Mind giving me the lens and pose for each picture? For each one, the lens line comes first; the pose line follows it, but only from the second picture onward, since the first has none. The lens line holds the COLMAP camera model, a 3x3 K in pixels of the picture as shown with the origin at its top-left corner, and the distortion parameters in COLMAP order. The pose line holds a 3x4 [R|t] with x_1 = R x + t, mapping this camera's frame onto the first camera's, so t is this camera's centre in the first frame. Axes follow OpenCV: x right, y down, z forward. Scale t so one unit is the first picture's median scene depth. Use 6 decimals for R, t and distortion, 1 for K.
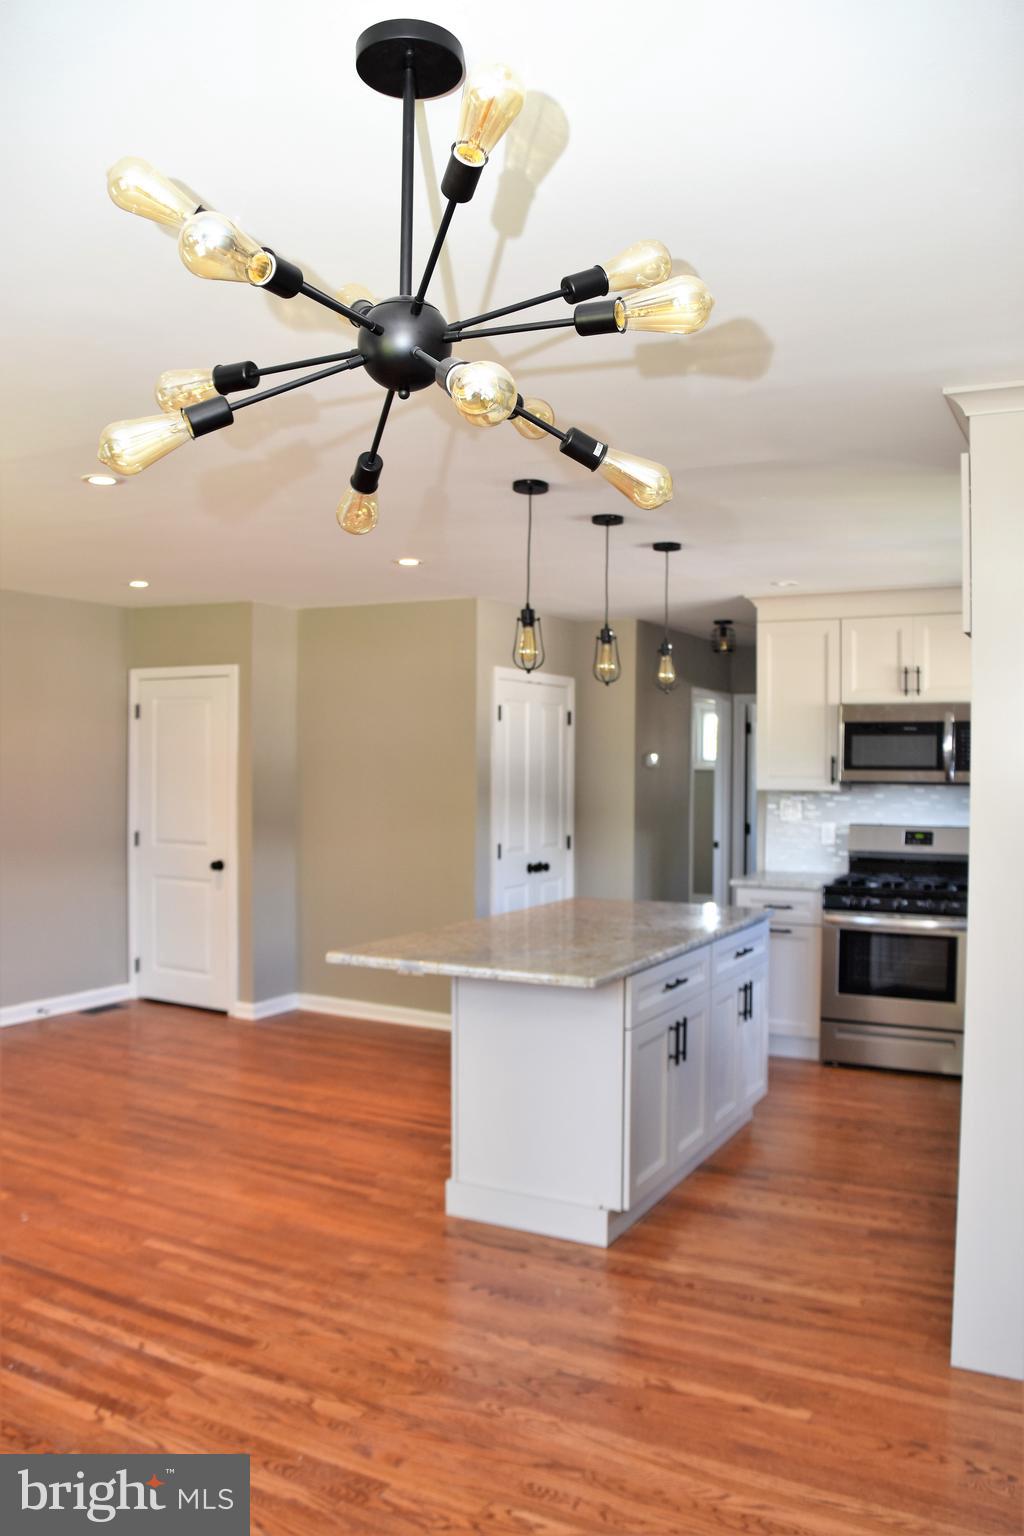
lens RADIAL K [[1191.7, 0, 514.9], [0, 1191.7, 774.4], [0, 0, 1]] dist [-0.149634, 0.082157]
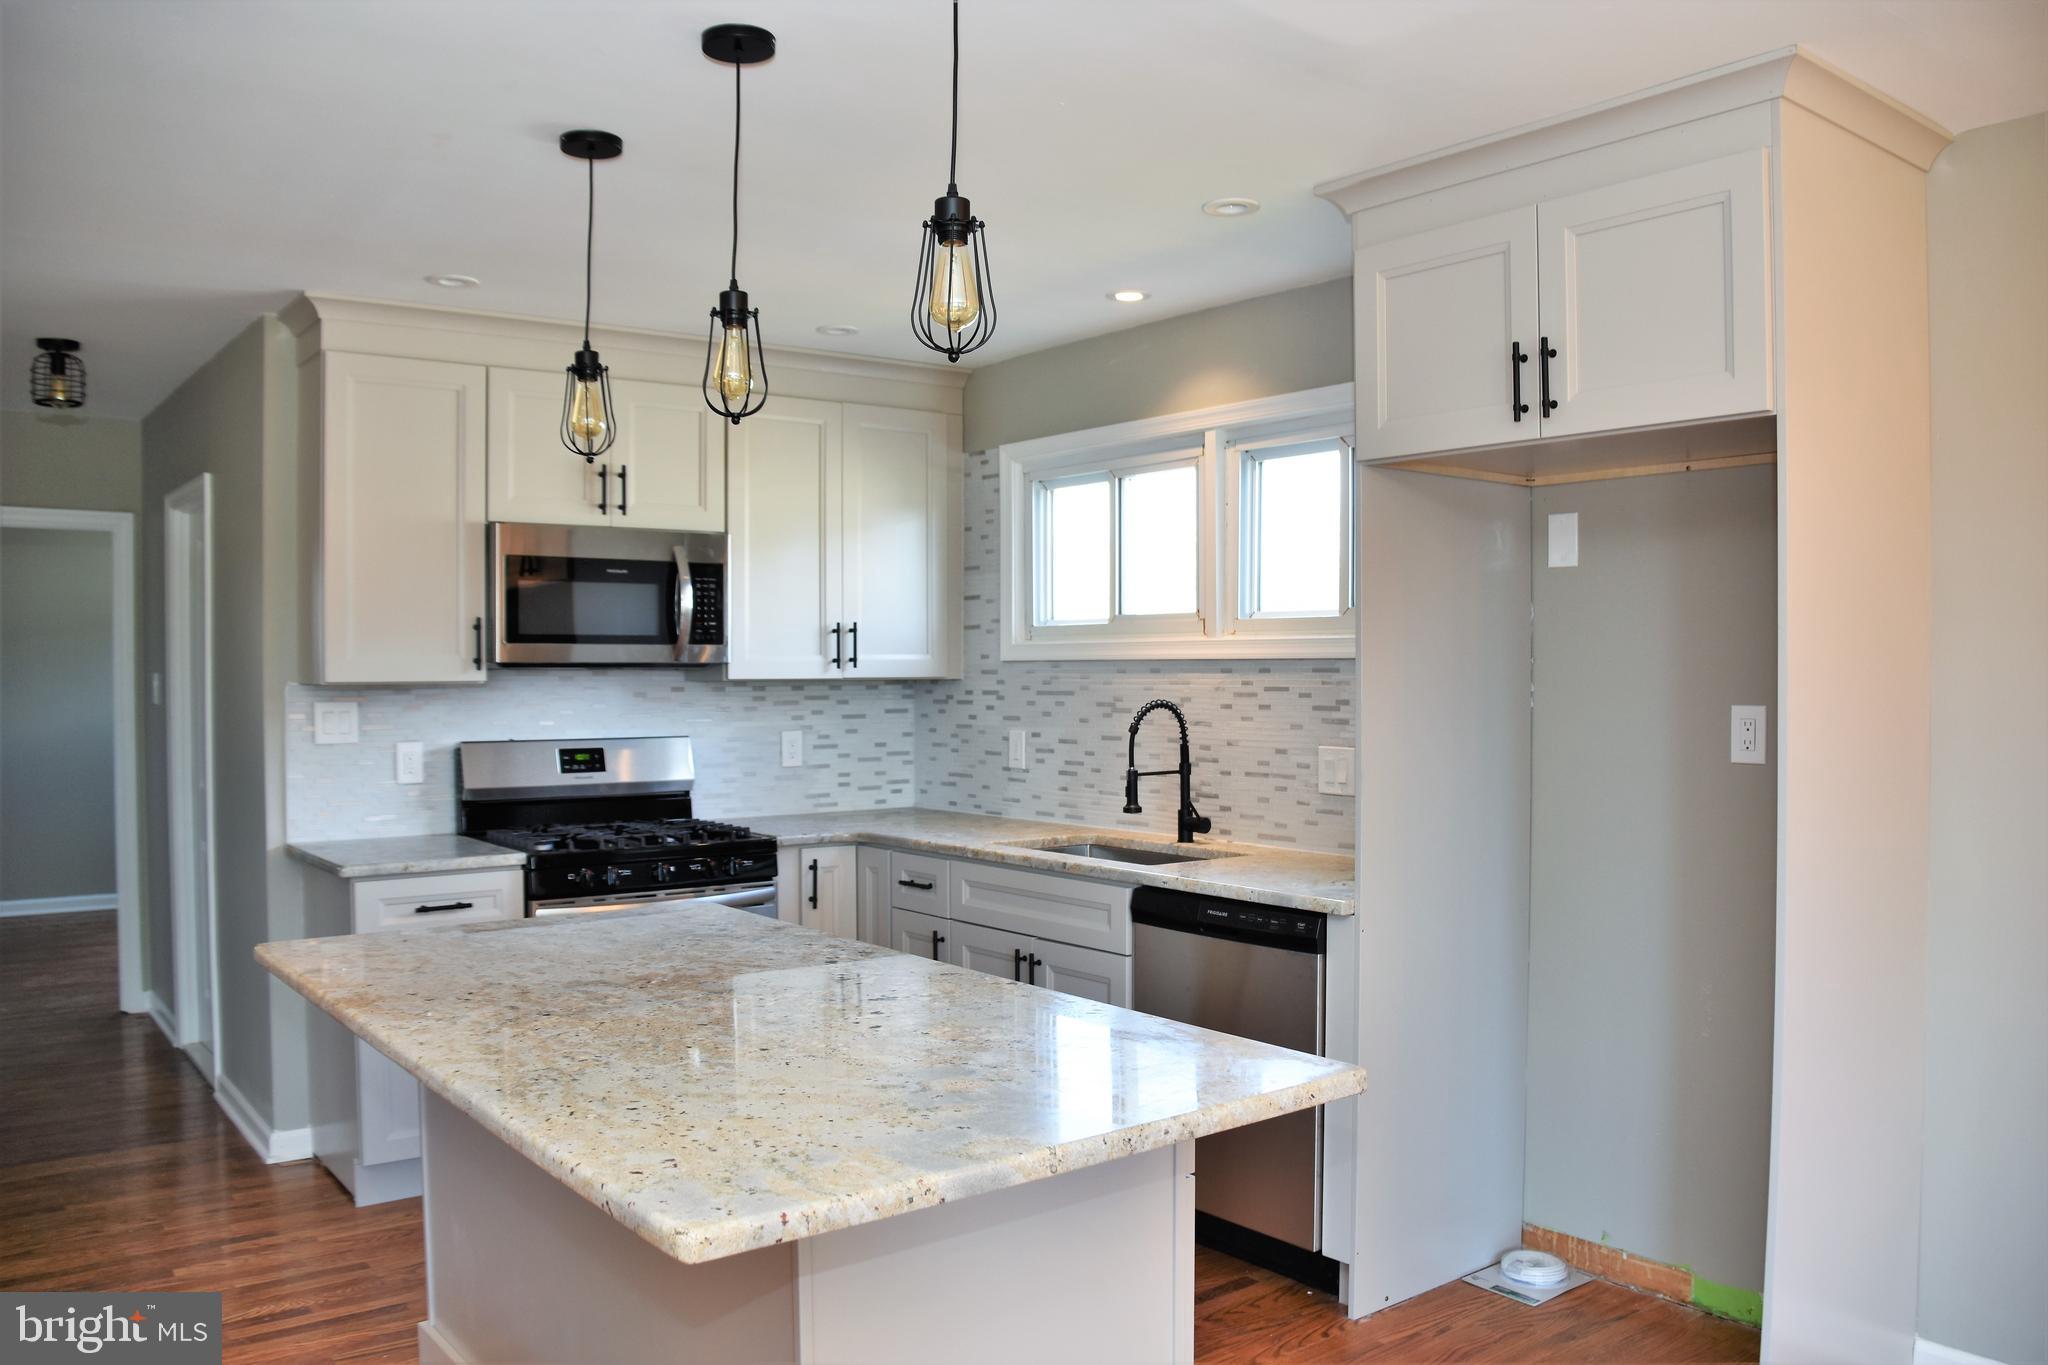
lens RADIAL K [[1603.4, 0, 1028.6], [0, 1603.4, 702.6], [0, 0, 1]] dist [-0.150844, 0.090530]
pose [[0.405297, -0.026088, 0.913813, -0.487966], [0.011904, 0.999659, 0.023259, 0.016464], [-0.914107, 0.001452, 0.405469, 0.807064]]
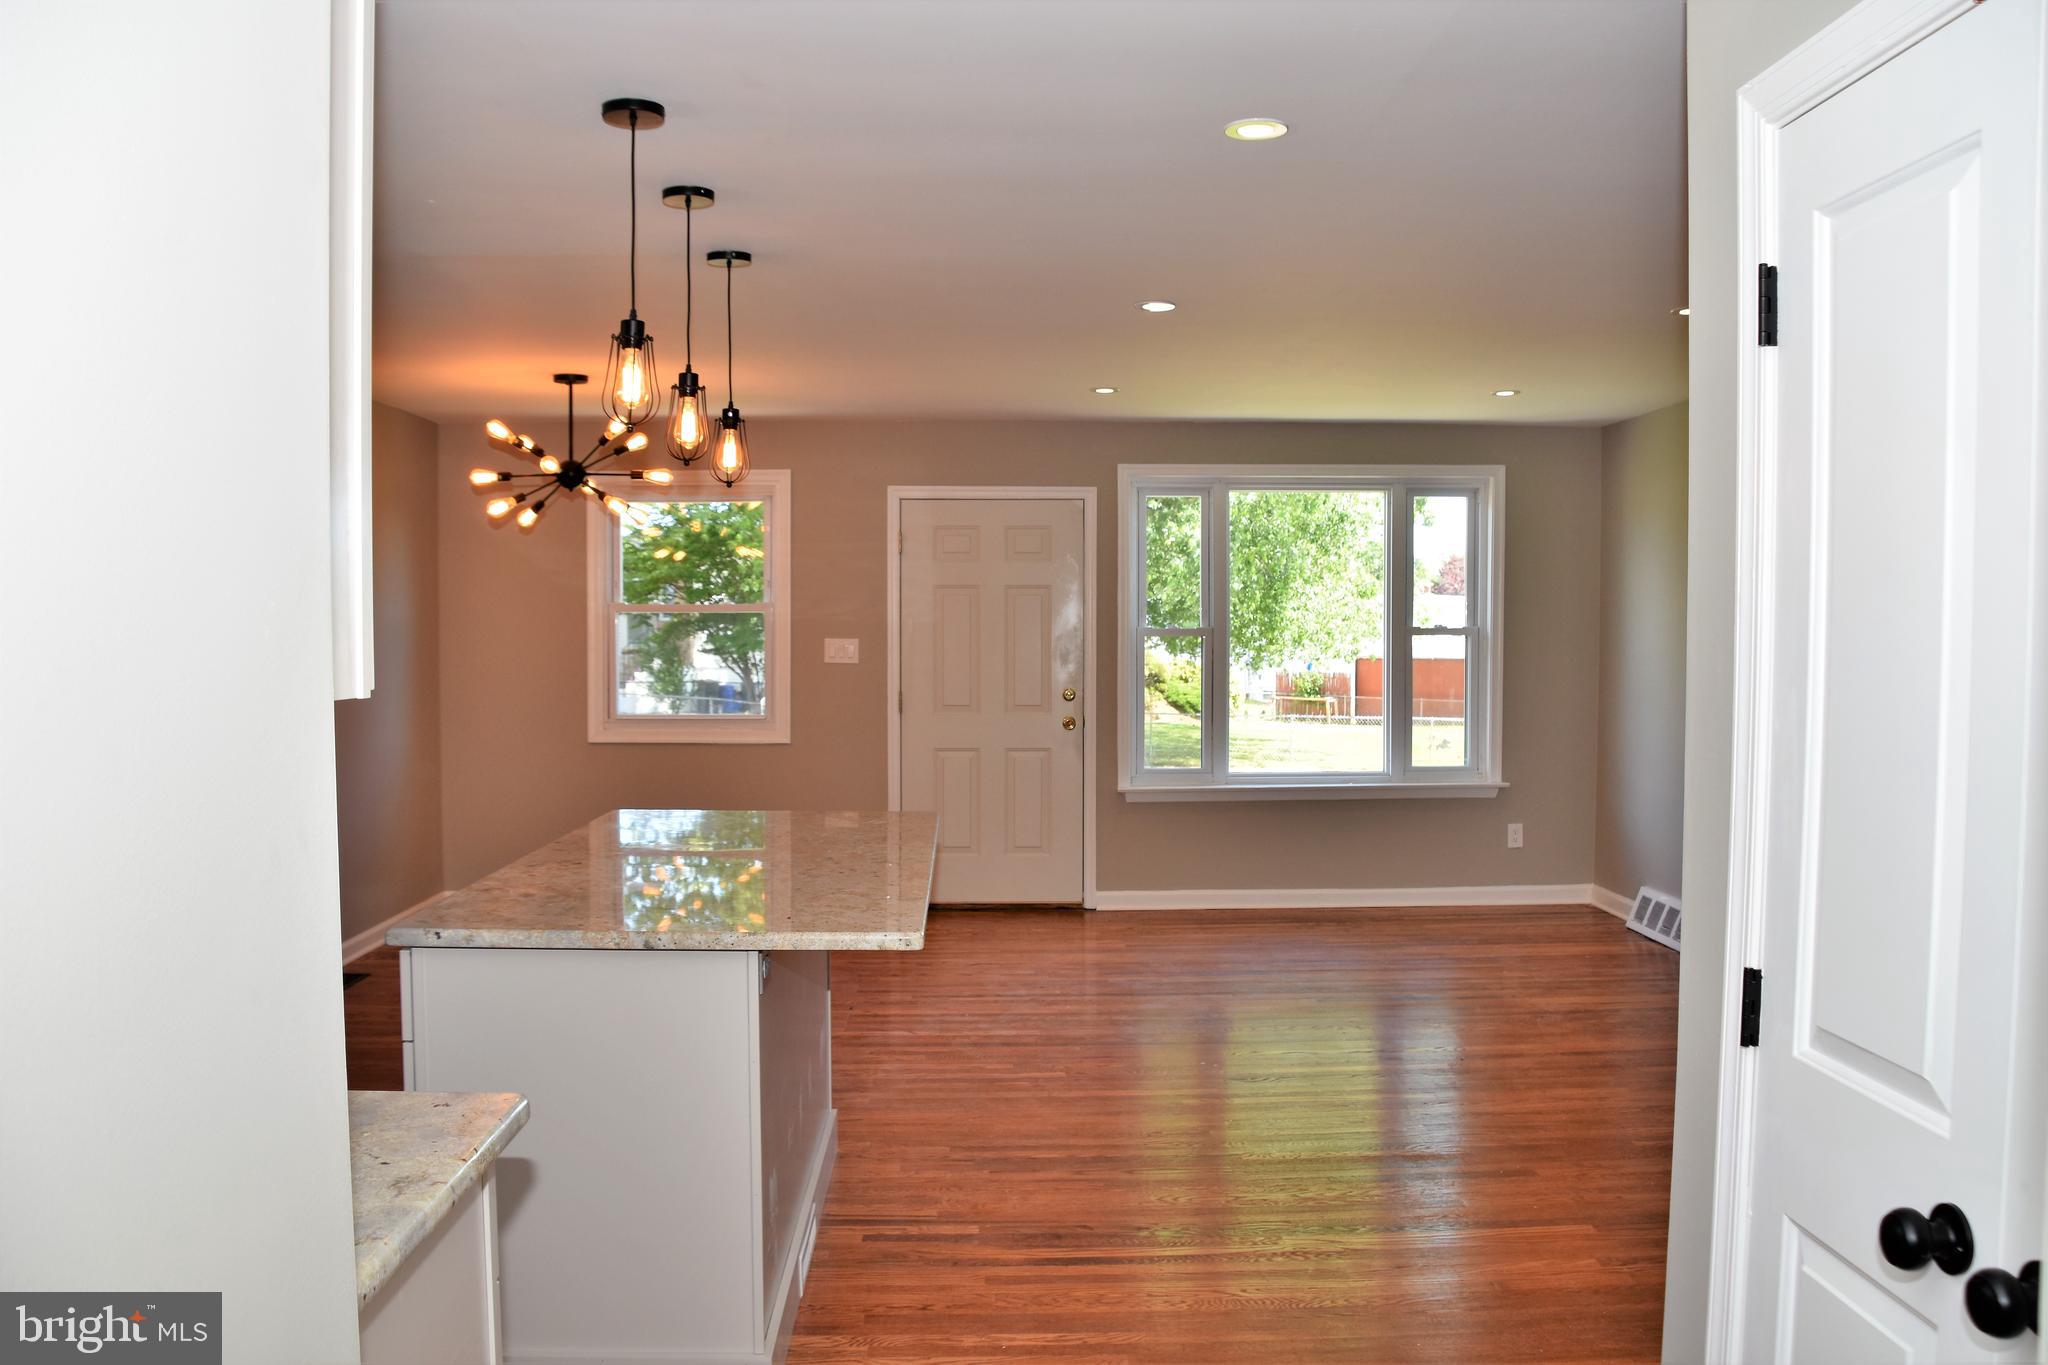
lens RADIAL K [[1603.4, 0, 1028.6], [0, 1603.4, 702.6], [0, 0, 1]] dist [-0.150844, 0.090530]
pose [[-0.861157, 0.020711, -0.507917, 0.414756], [-0.007906, 0.998503, 0.054119, 0.001443], [0.508277, 0.050620, -0.859705, 2.169941]]
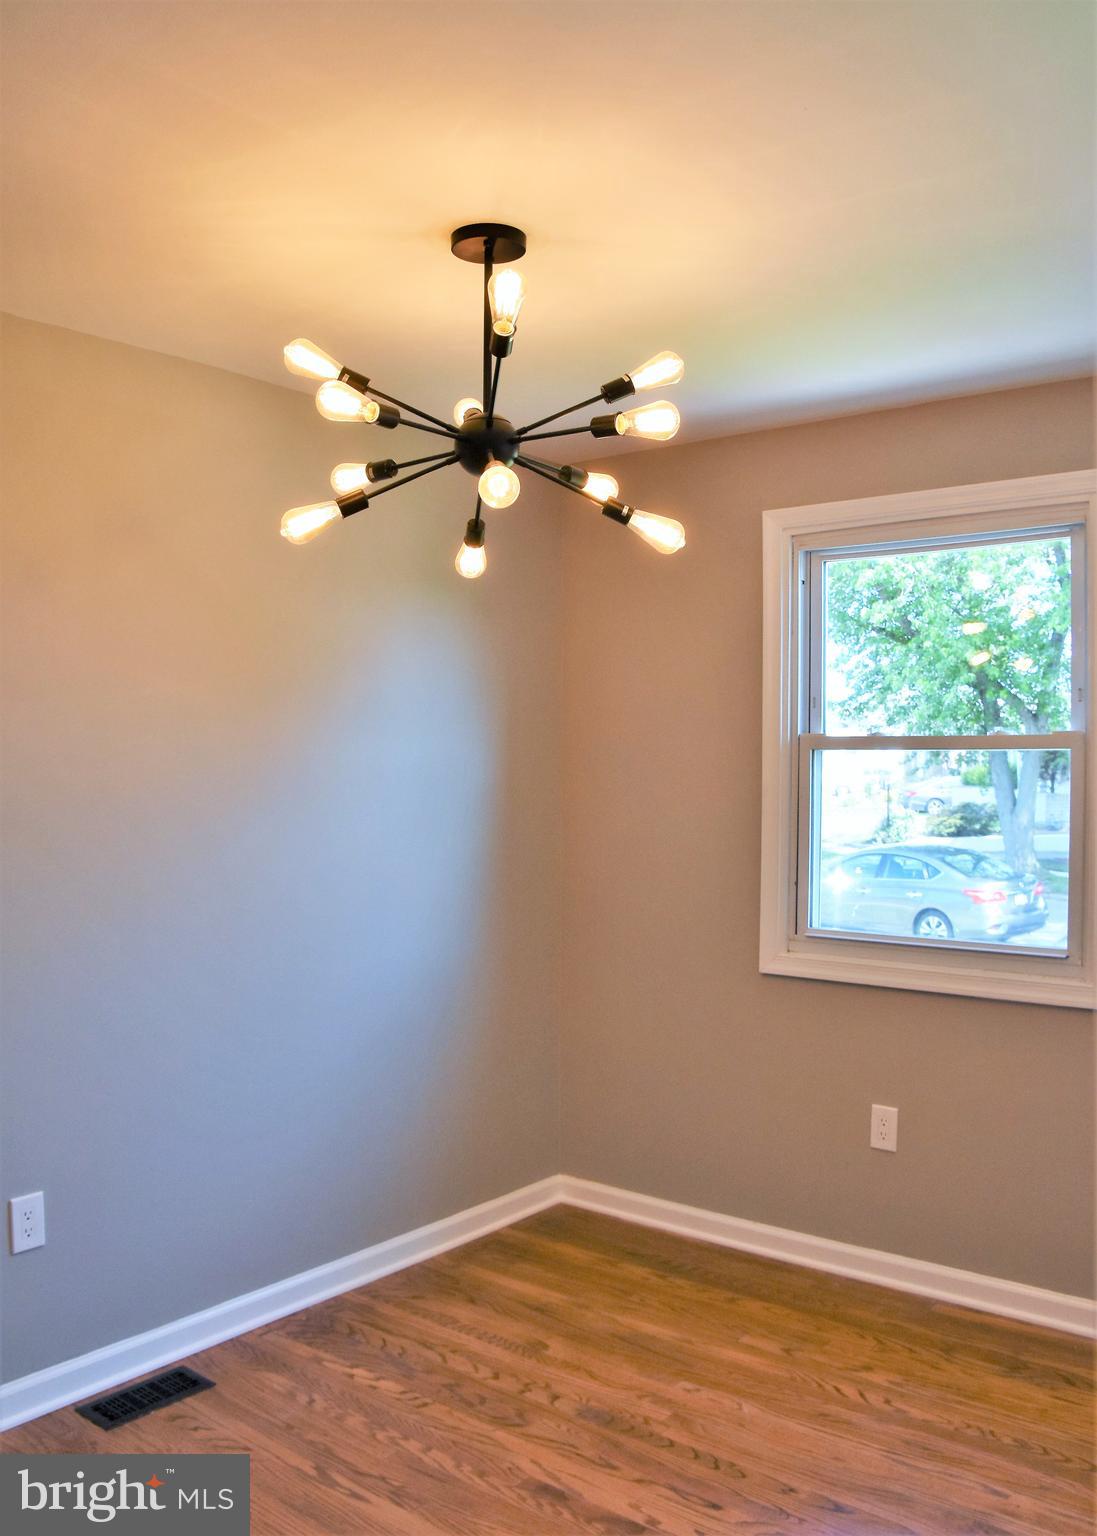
lens RADIAL K [[1286.8, 0, 548.5], [0, 1286.8, 768.0], [0, 0, 1]] dist [-0.139159, 0.072194]
pose [[-0.984822, -0.008472, 0.173362, -0.182080], [-0.006188, 0.999887, 0.013711, 0.001153], [-0.173458, 0.012431, -0.984763, 1.031829]]
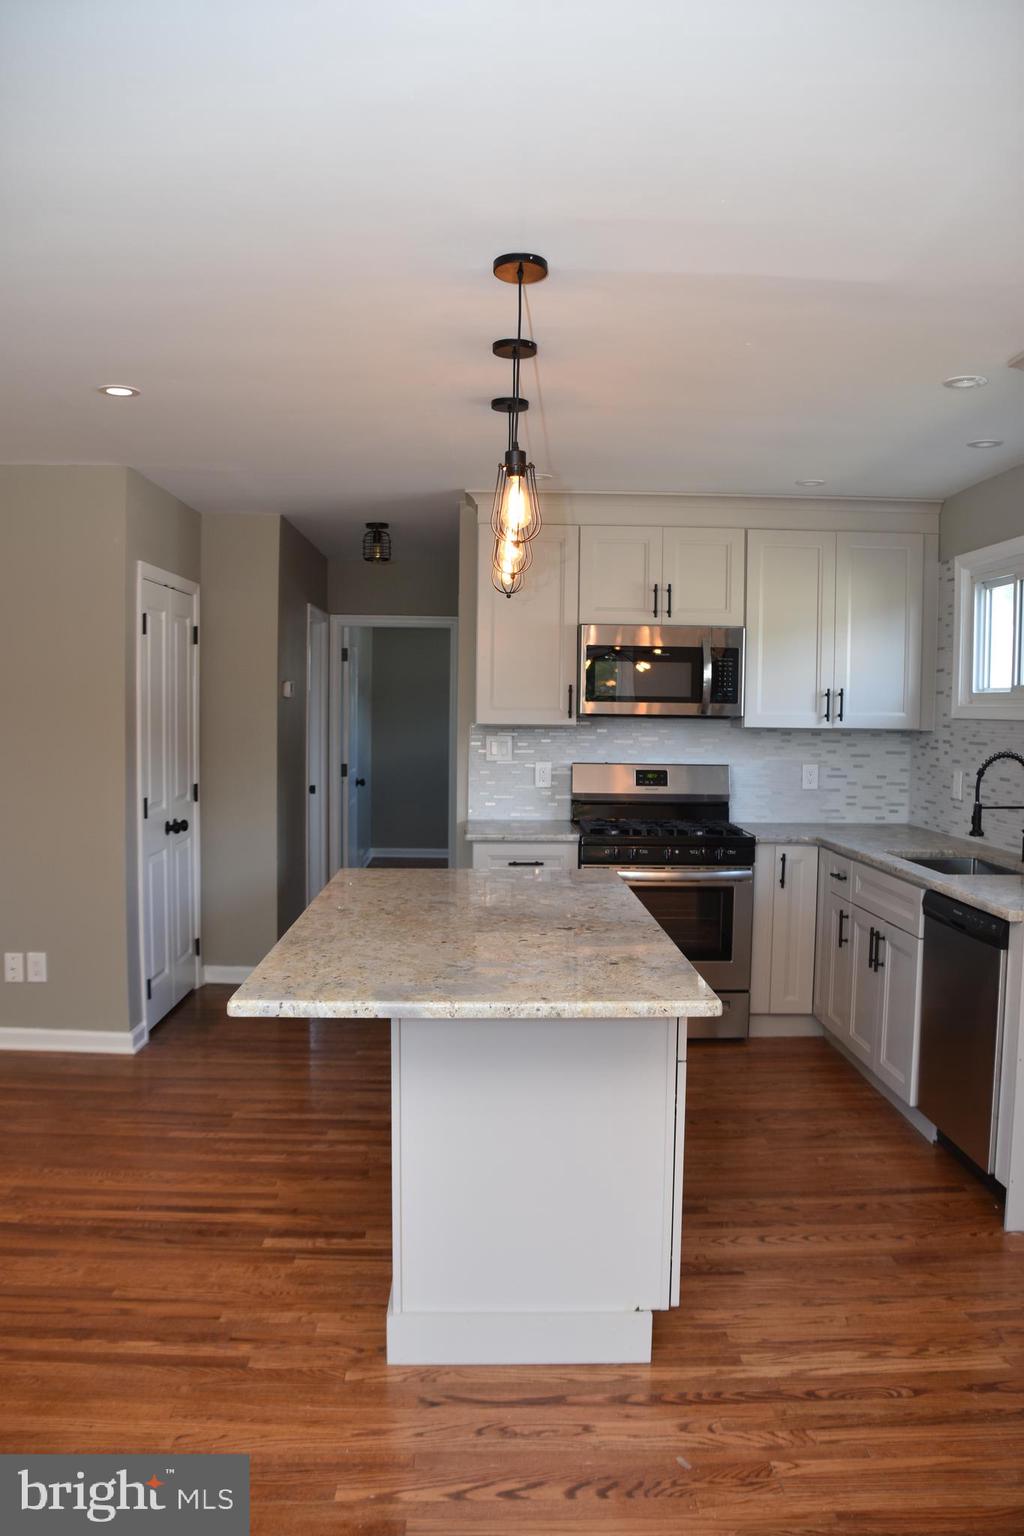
lens RADIAL K [[1202.6, 0, 517.8], [0, 1202.6, 777.2], [0, 0, 1]] dist [-0.150844, 0.090530]
pose [[0.865780, -0.024878, 0.499806, -0.341932], [-0.002853, 0.998502, 0.054644, 0.006778], [-0.500417, -0.048736, 0.864412, 0.440490]]
